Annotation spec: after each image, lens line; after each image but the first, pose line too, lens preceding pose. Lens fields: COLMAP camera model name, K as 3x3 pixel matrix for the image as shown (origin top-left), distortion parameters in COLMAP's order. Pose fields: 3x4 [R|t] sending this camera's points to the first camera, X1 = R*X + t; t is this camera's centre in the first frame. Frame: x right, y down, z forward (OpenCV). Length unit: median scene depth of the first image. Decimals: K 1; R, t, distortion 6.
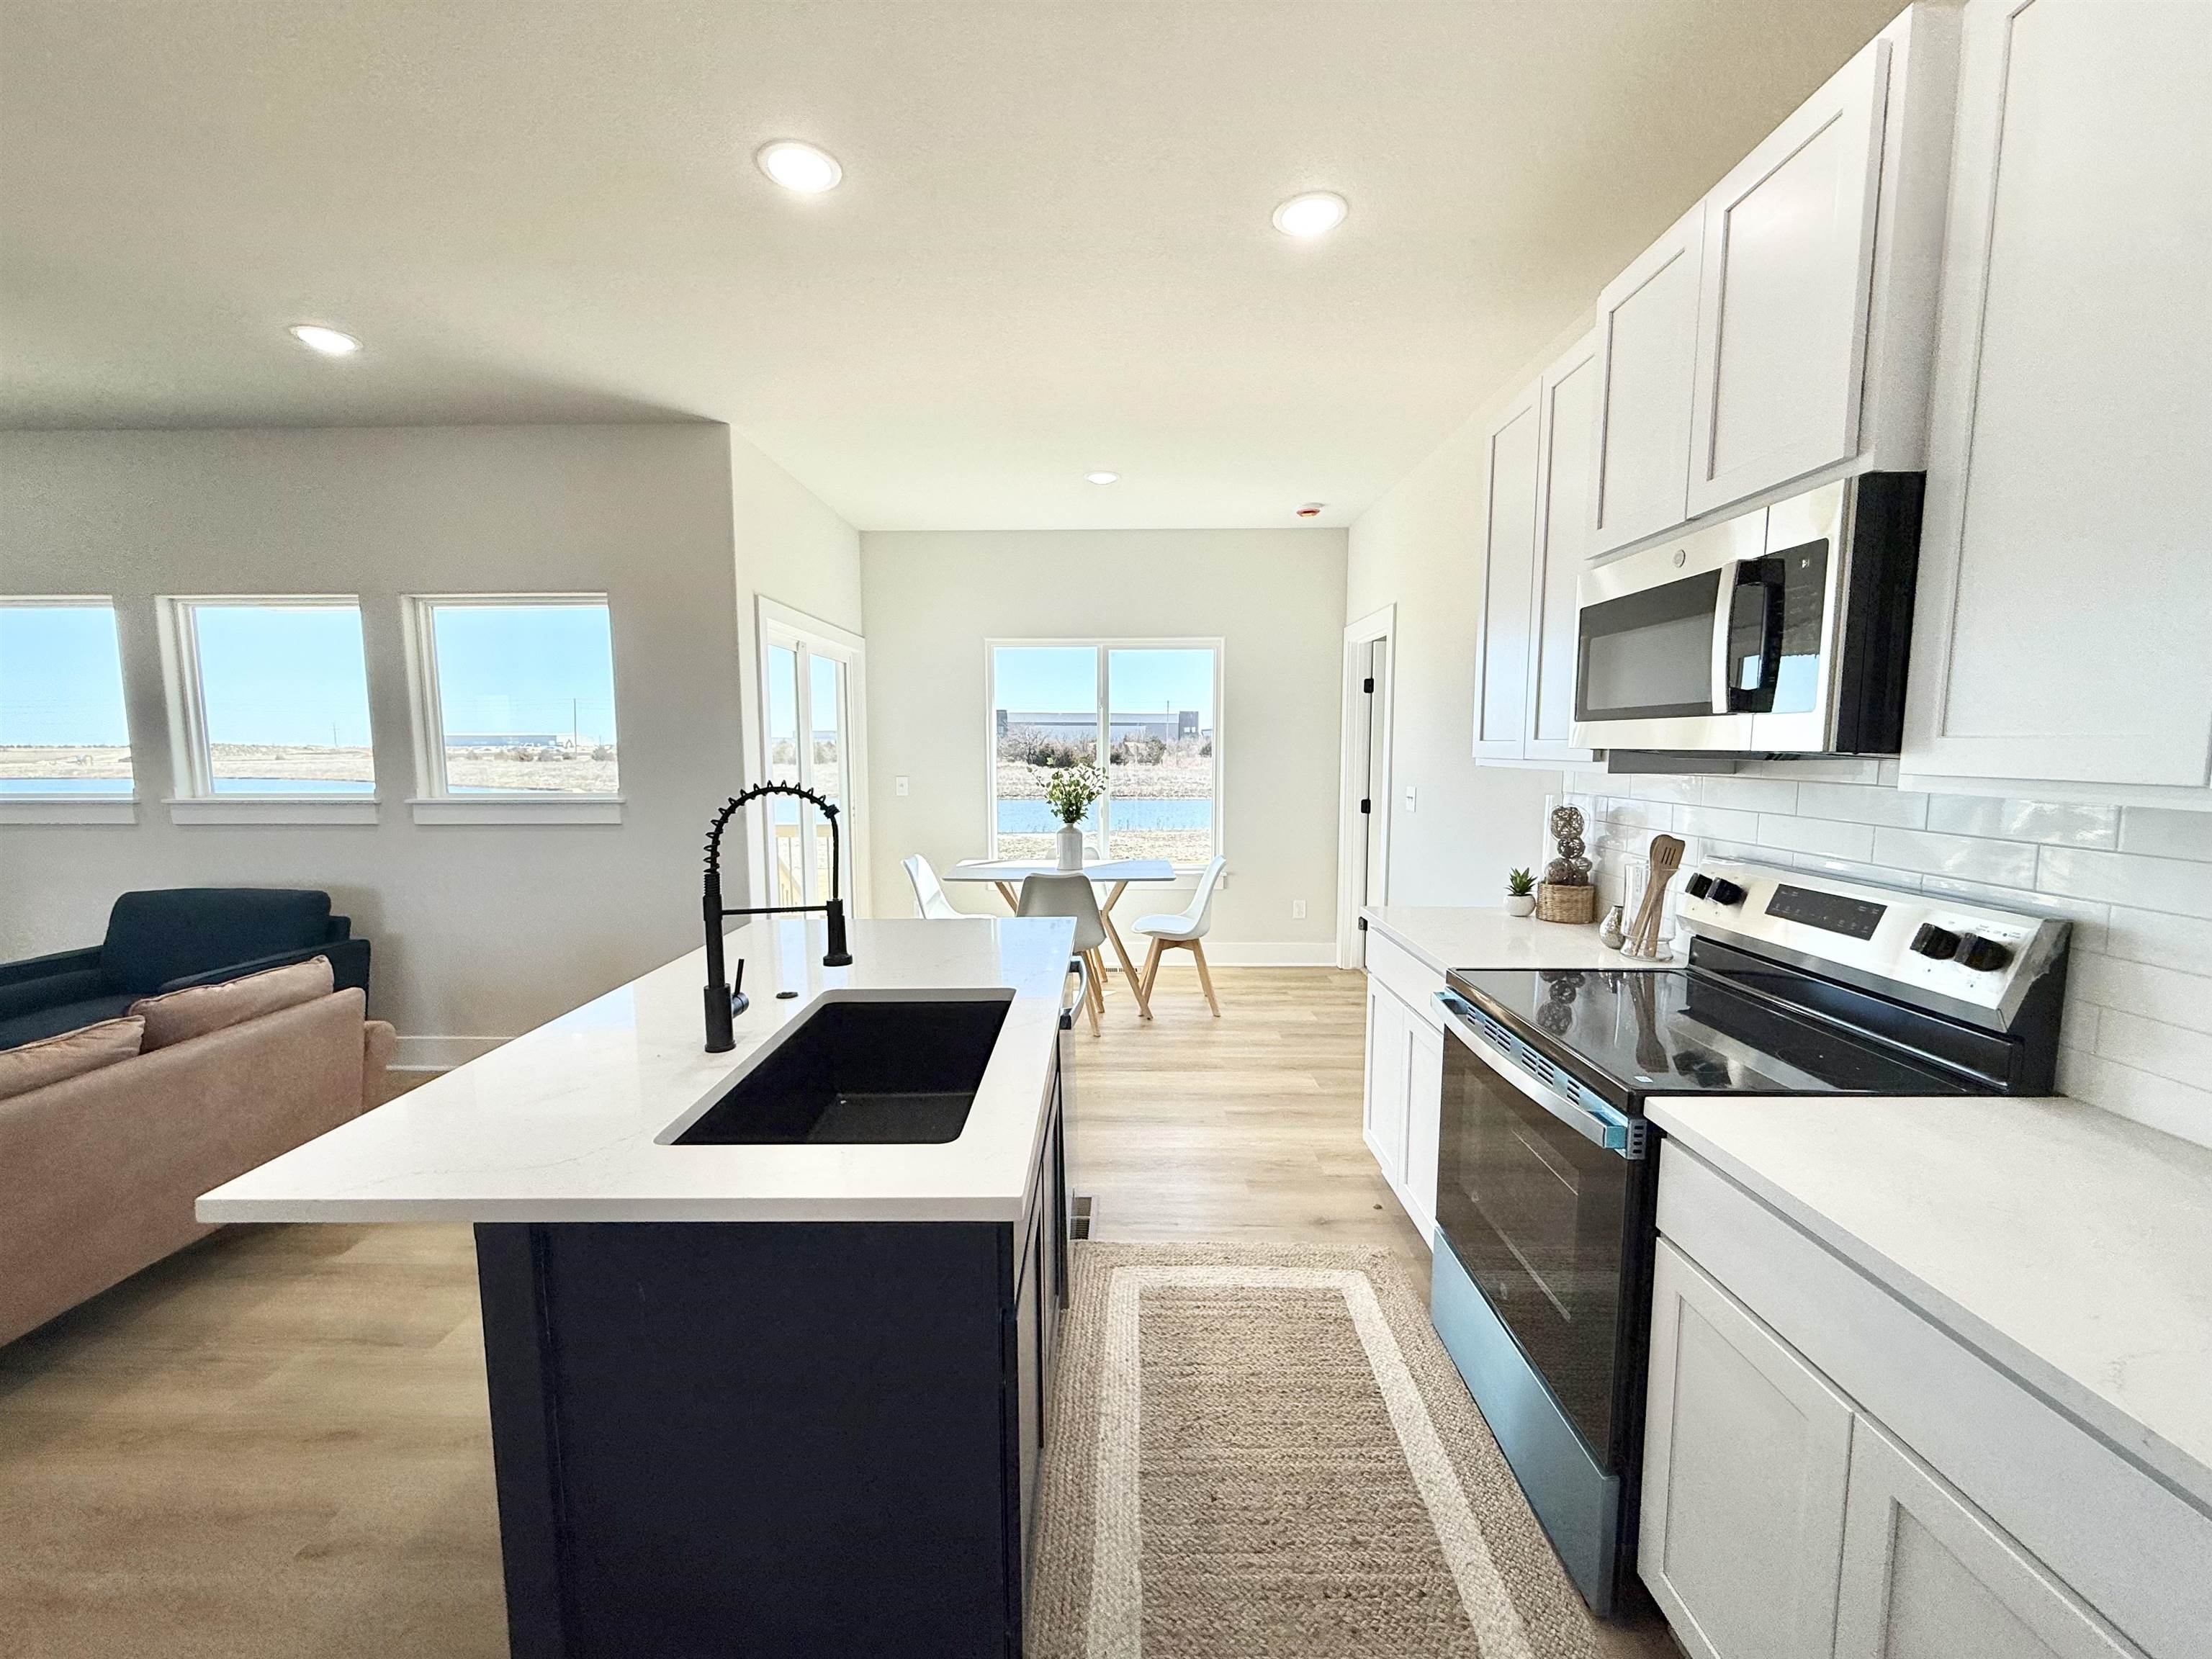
lens RADIAL K [[882.6, 0, 1101.3], [0, 882.6, 833.1], [0, 0, 1]] dist [-0.000787, 0.000136]
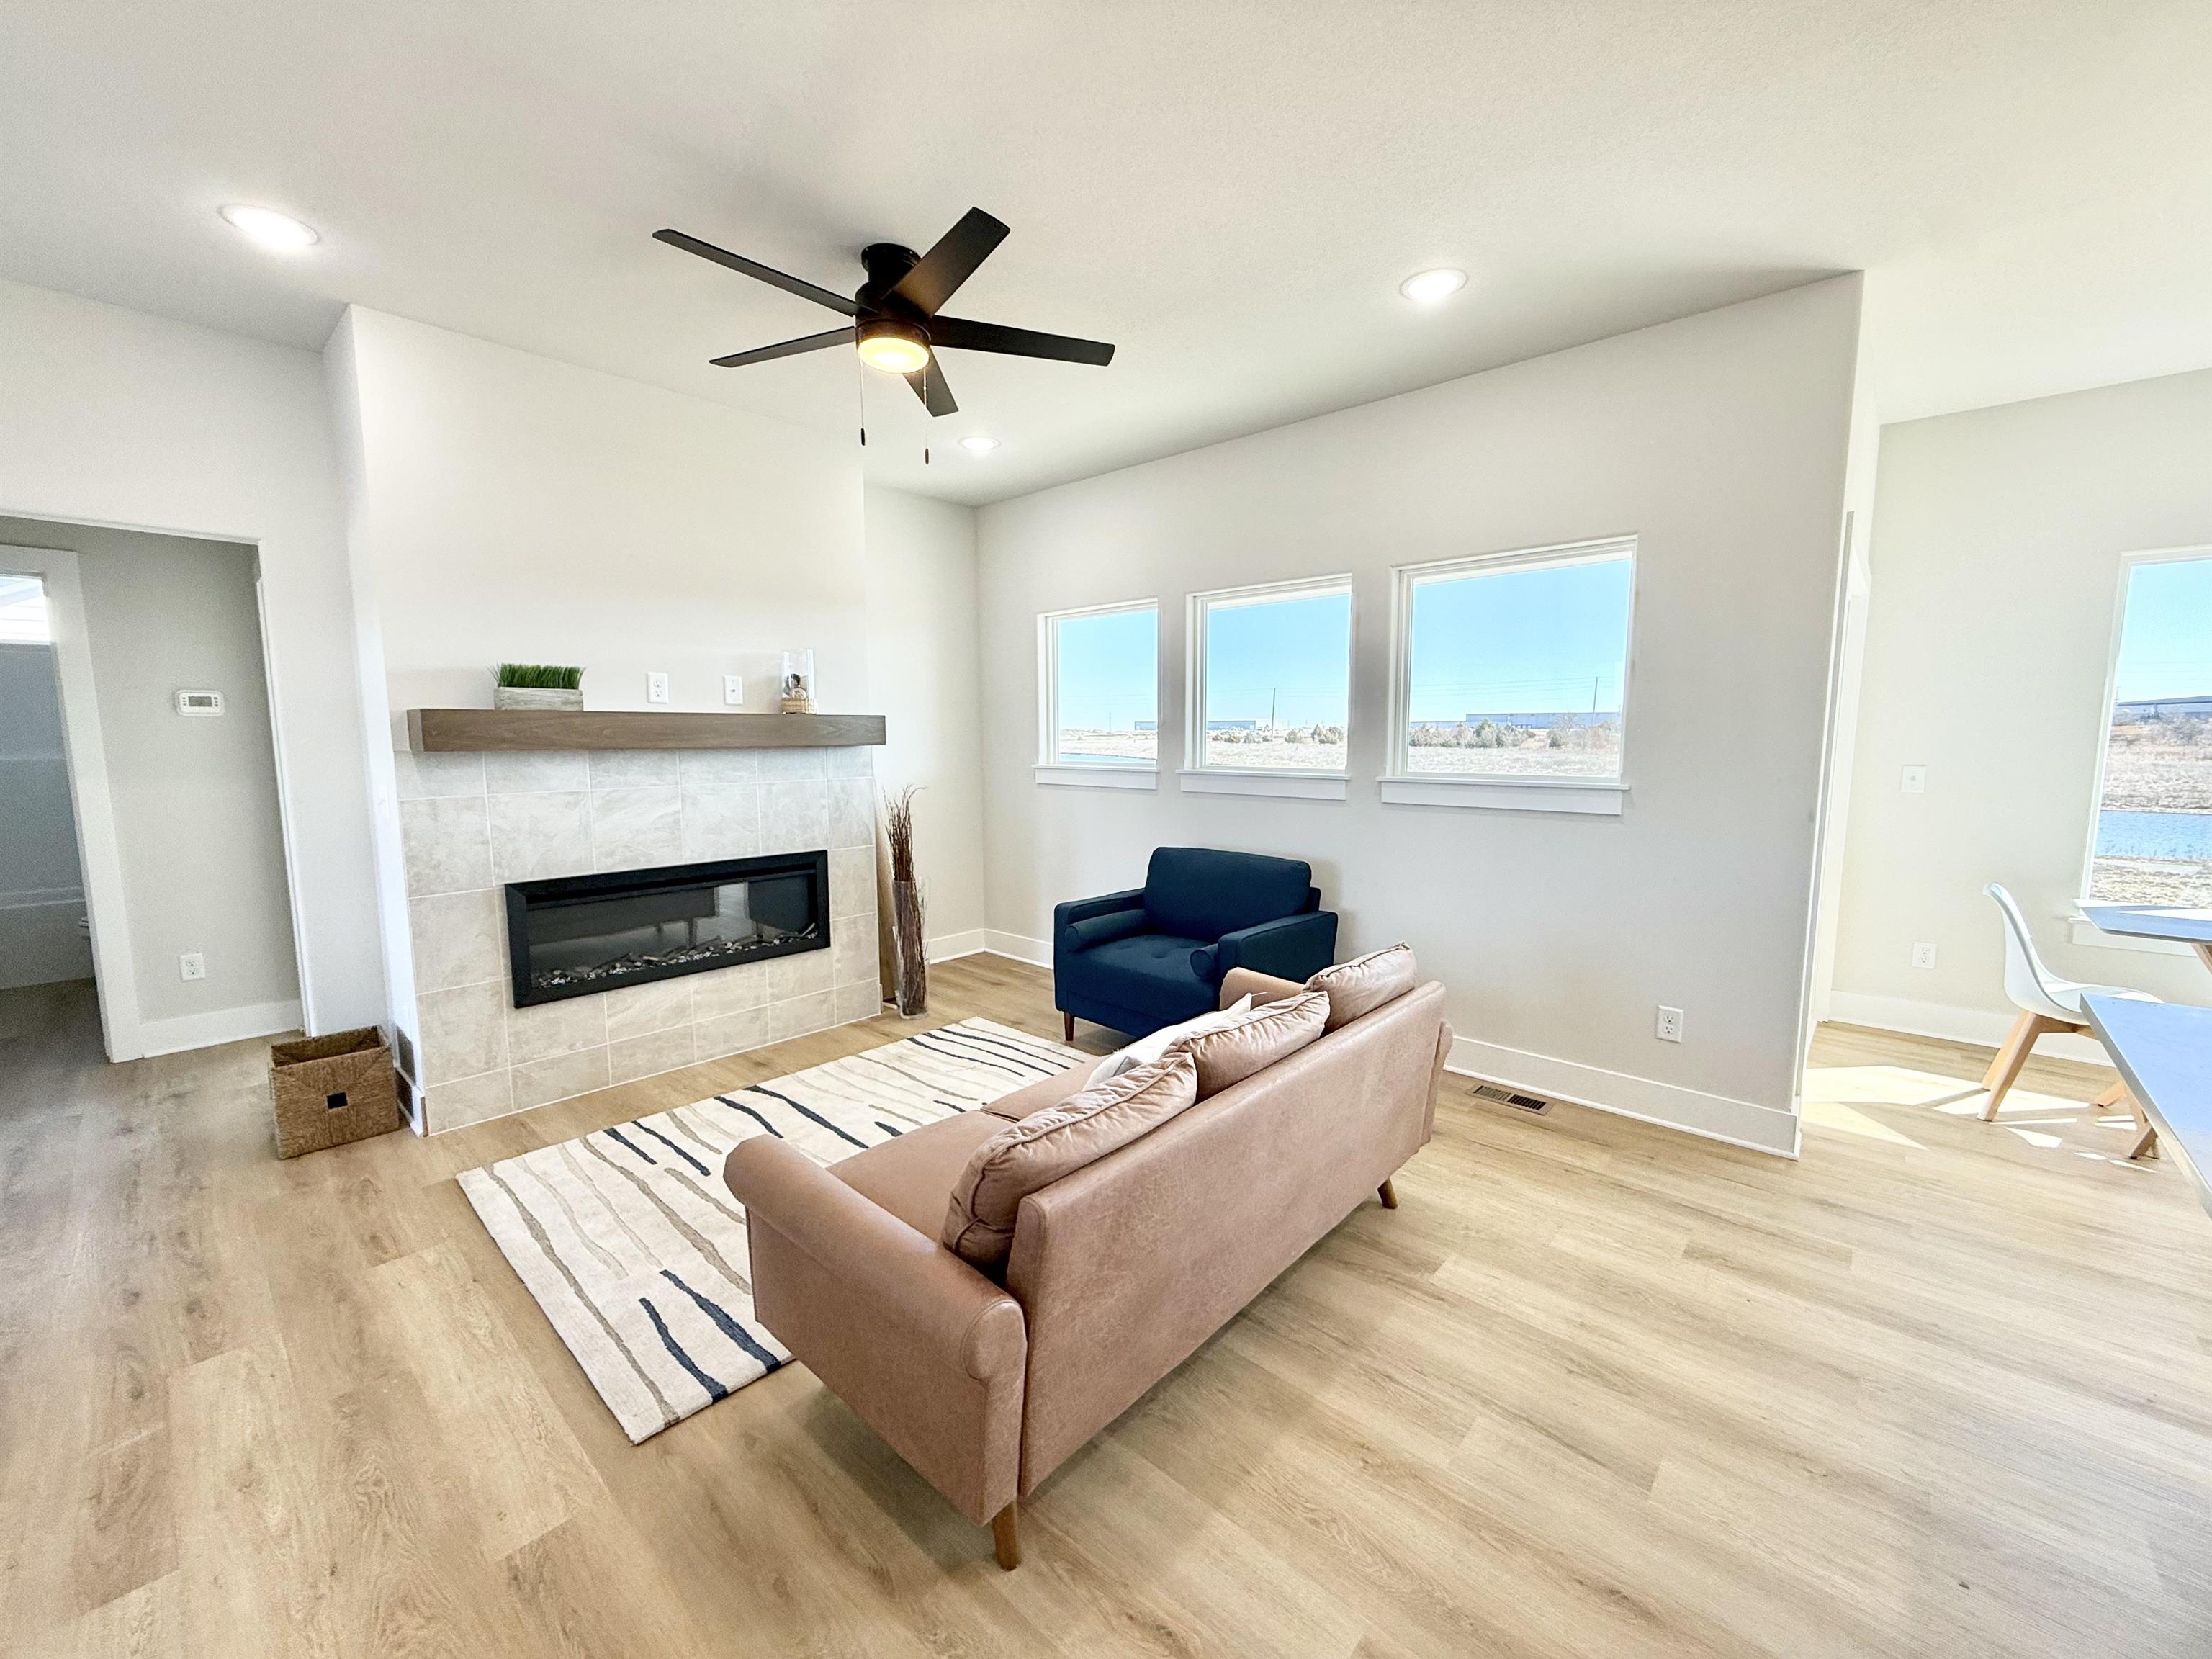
lens RADIAL K [[882.6, 0, 1101.3], [0, 882.6, 833.1], [0, 0, 1]] dist [-0.000787, 0.000136]
pose [[0.750665, 0.076707, -0.656215, -0.362108], [-0.064973, 0.996994, 0.042216, 0.003104], [0.657480, 0.010946, 0.753392, 0.049564]]
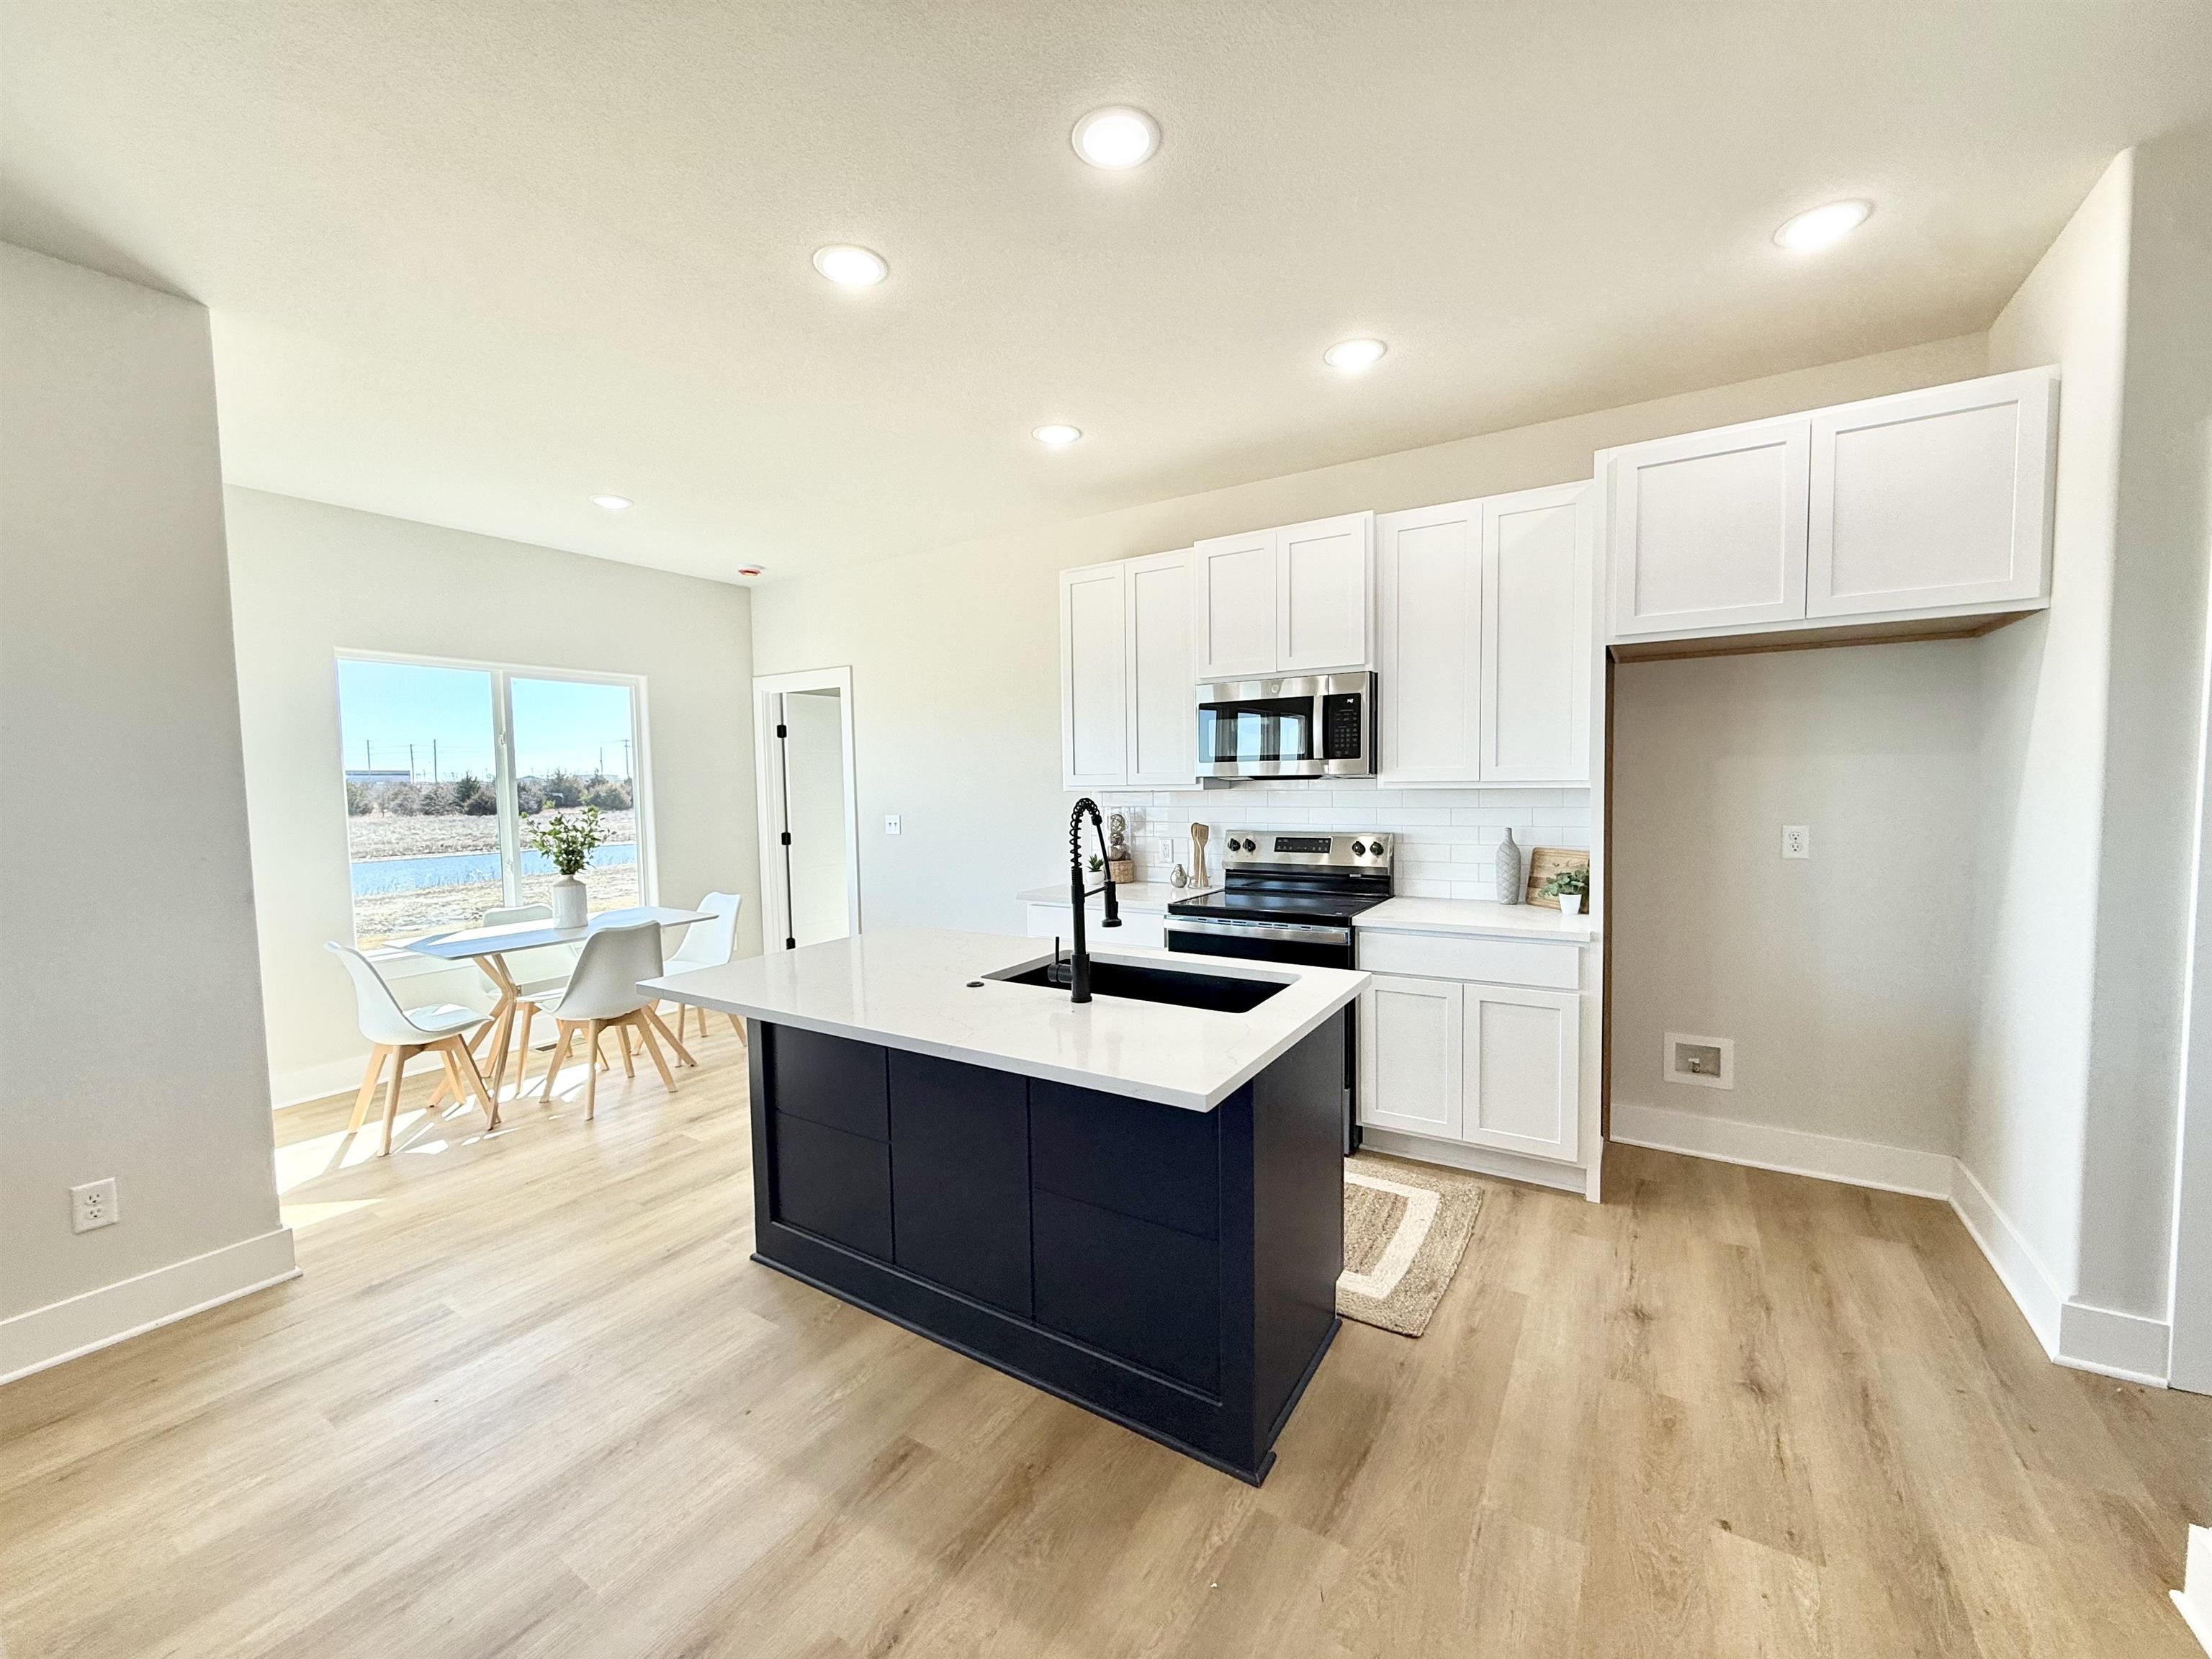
lens RADIAL K [[882.6, 0, 1101.3], [0, 882.6, 833.1], [0, 0, 1]] dist [-0.000787, 0.000136]
pose [[0.521873, -0.059312, 0.850959, -0.650541], [0.101568, 0.994804, 0.007049, -0.006296], [-0.846955, 0.082751, 0.525185, 0.110023]]
